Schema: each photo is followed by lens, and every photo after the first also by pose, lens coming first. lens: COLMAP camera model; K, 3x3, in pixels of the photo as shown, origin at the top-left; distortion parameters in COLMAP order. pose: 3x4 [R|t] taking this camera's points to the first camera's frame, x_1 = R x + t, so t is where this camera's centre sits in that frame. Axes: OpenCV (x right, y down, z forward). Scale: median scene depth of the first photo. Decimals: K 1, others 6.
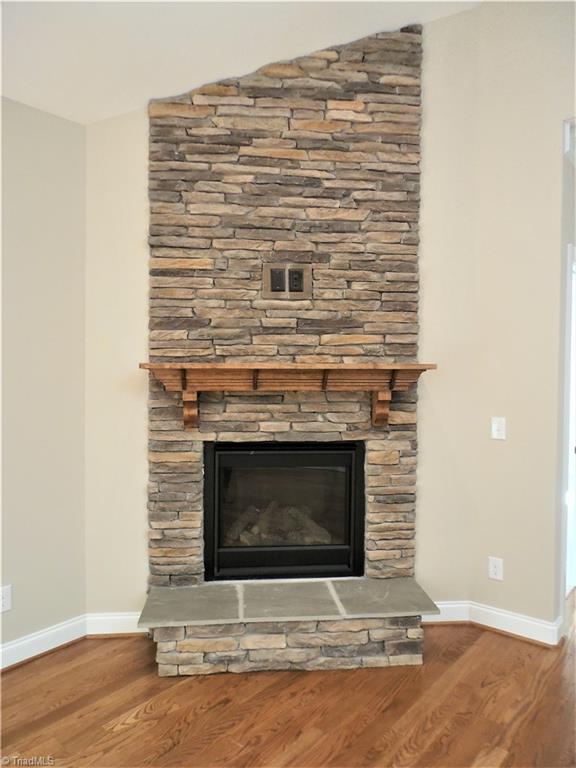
lens RADIAL K [[542.8, 0, 283.4], [0, 542.8, 387.5], [0, 0, 1]] dist [-0.009445, -0.004087]
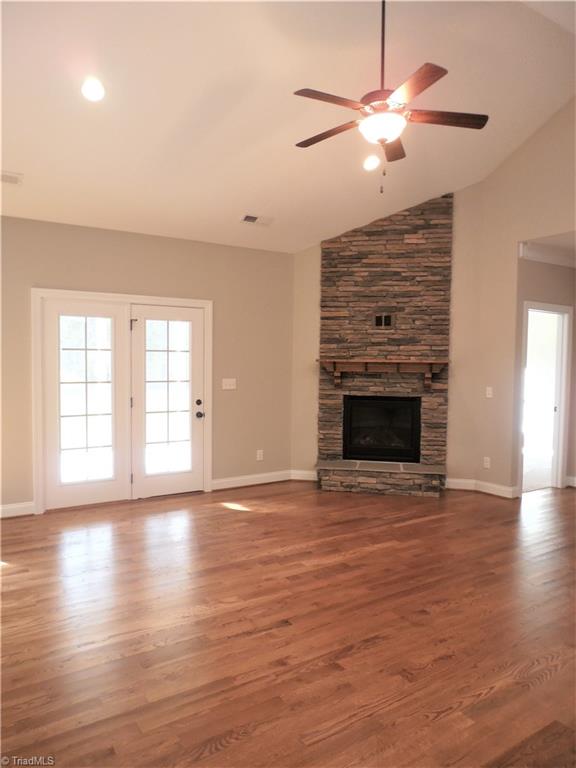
lens RADIAL K [[542.8, 0, 283.4], [0, 542.8, 387.5], [0, 0, 1]] dist [-0.009445, -0.004087]
pose [[0.957339, 0.020026, -0.288272, 0.250939], [-0.014642, 0.999676, 0.020819, 0.027284], [0.288595, -0.015709, 0.957322, -1.161877]]
